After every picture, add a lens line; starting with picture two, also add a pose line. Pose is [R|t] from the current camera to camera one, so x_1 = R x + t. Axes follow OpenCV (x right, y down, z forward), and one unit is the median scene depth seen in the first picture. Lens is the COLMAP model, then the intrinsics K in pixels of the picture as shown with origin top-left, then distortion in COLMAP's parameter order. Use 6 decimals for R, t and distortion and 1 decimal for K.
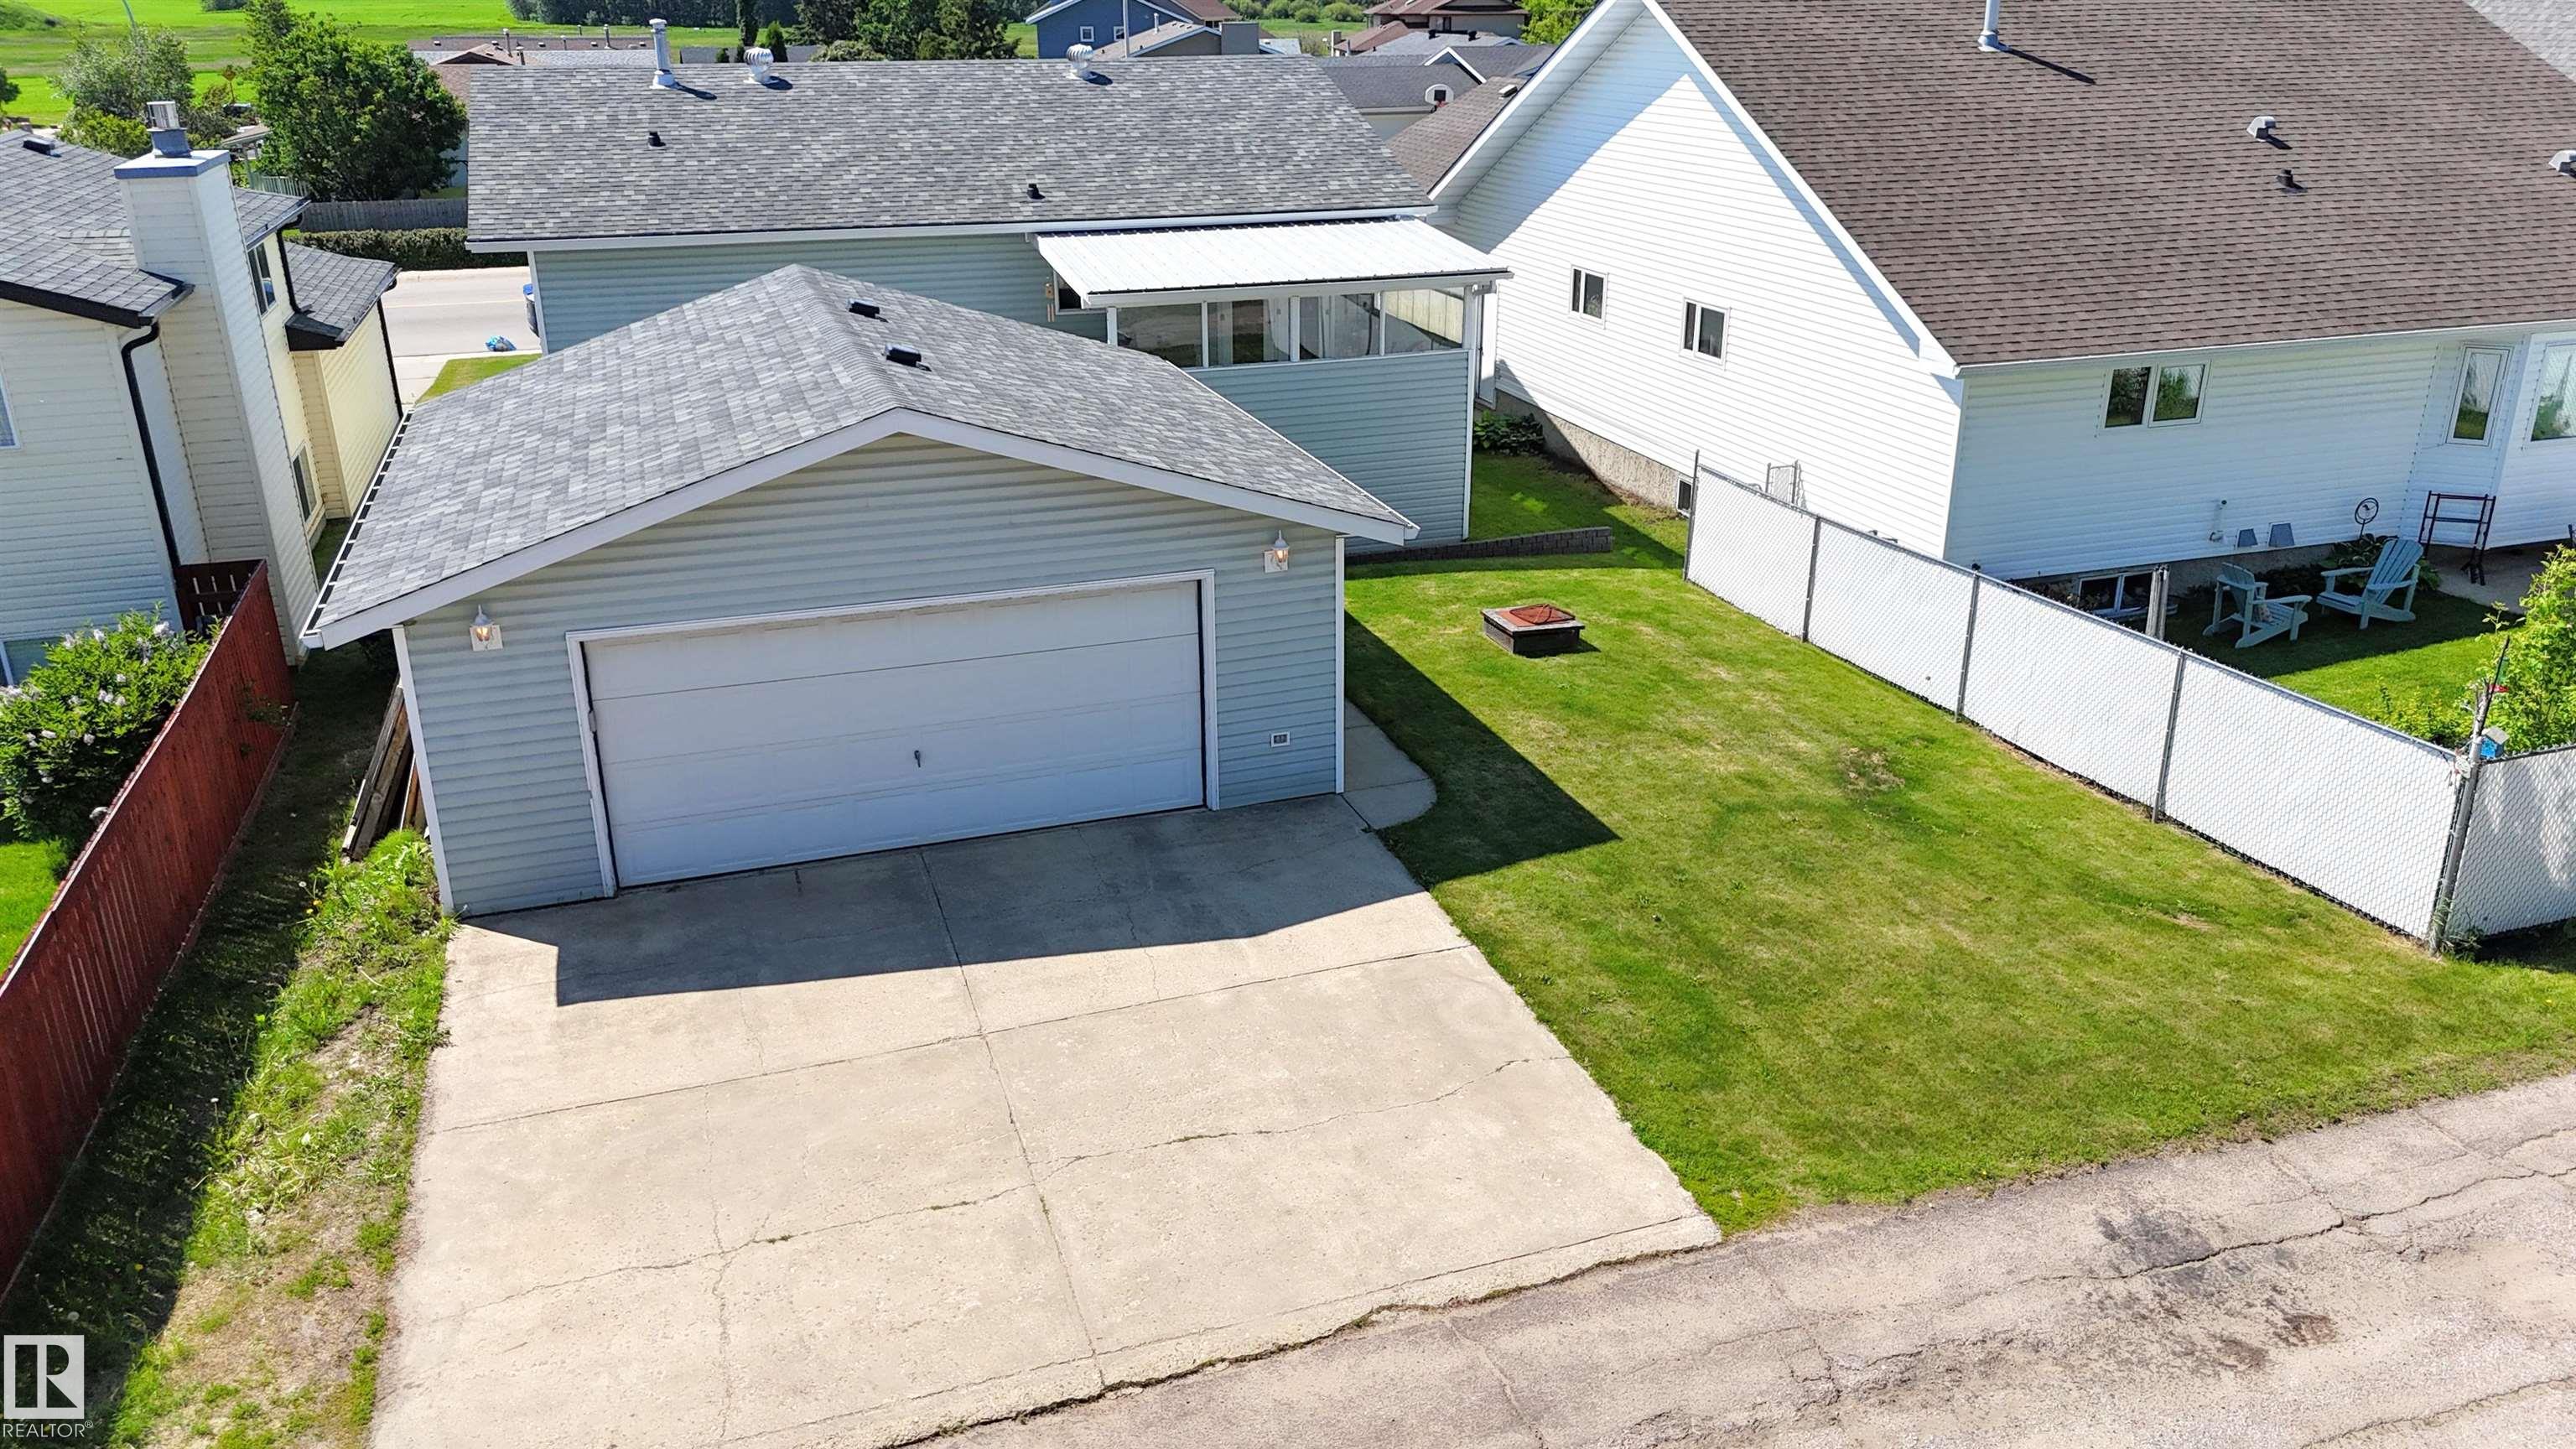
lens RADIAL K [[1902.0, 0, 1295.7], [0, 1902.0, 717.8], [0, 0, 1]] dist [0.065377, -0.052385]
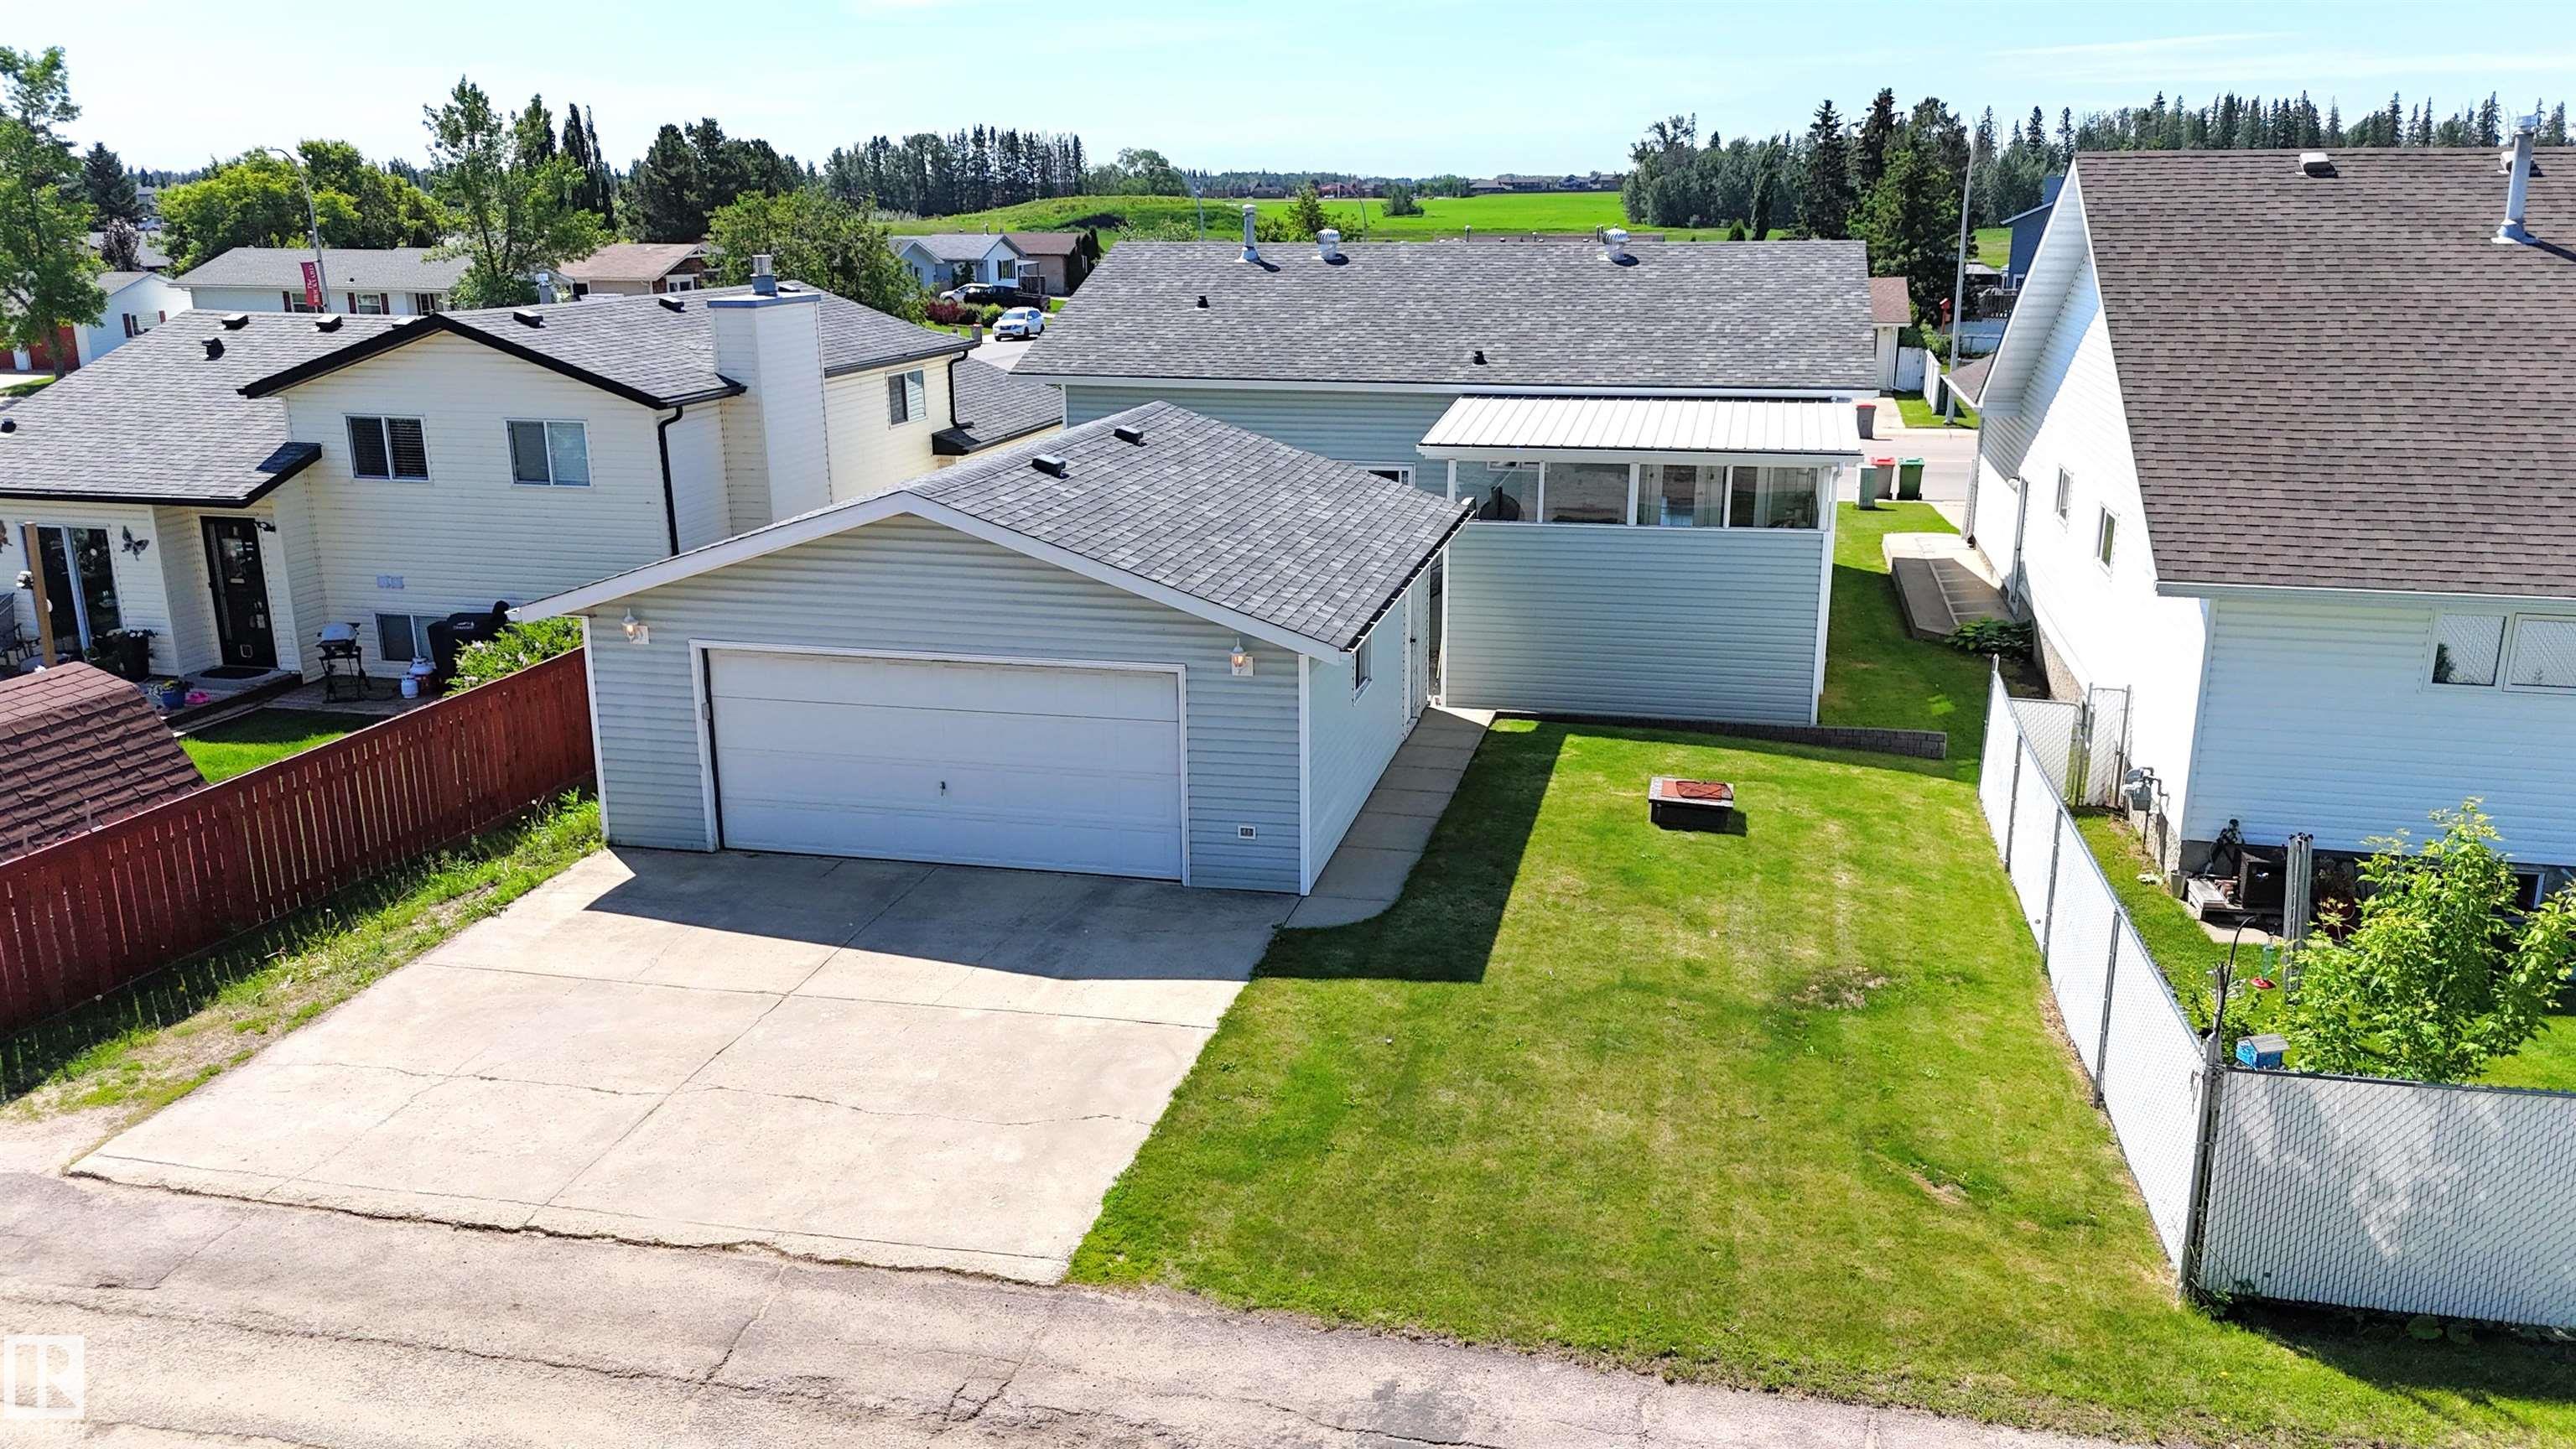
lens RADIAL K [[1902.0, 0, 1295.7], [0, 1902.0, 717.8], [0, 0, 1]] dist [0.065377, -0.052385]
pose [[0.853260, 0.141086, -0.502038, 0.614424], [-0.188665, 0.981012, -0.044964, -0.010661], [0.486162, 0.133083, 0.863676, 0.075844]]
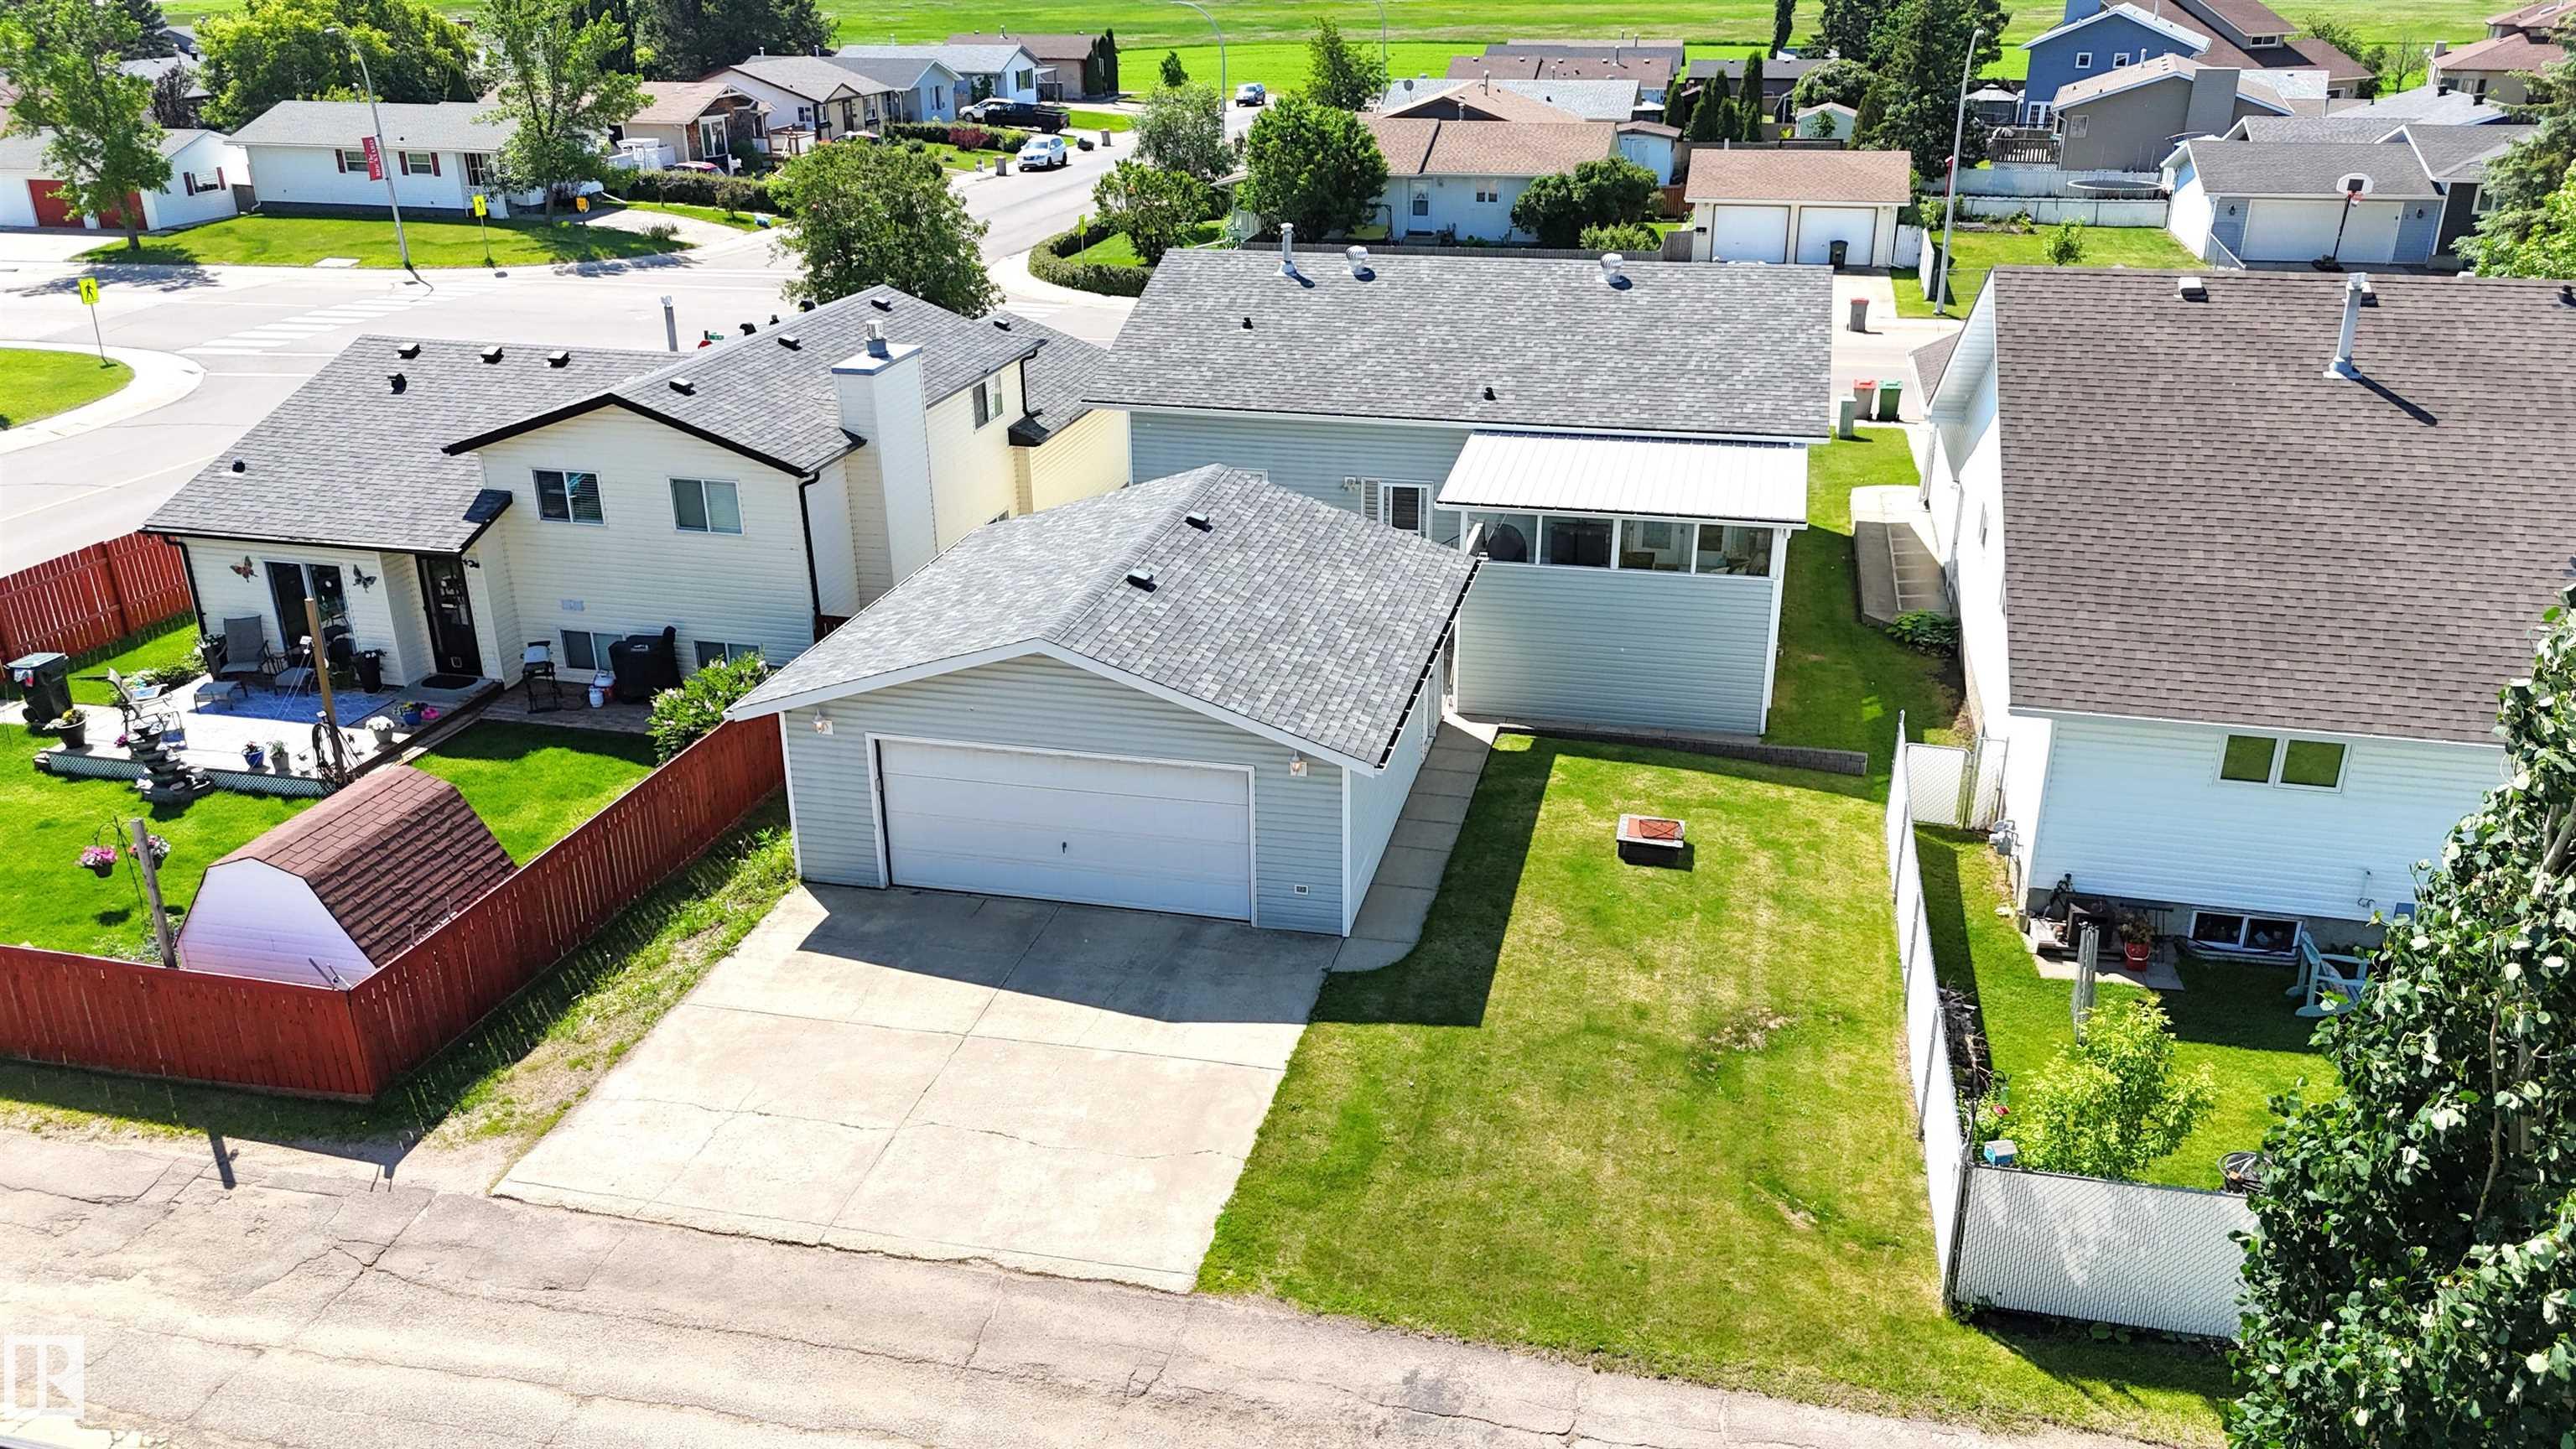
lens RADIAL K [[1902.0, 0, 1295.7], [0, 1902.0, 717.8], [0, 0, 1]] dist [0.065377, -0.052385]
pose [[0.849865, 0.201640, -0.486899, 0.722301], [-0.188086, 0.979115, 0.077185, -0.247042], [0.492294, 0.025983, 0.870041, -0.256496]]
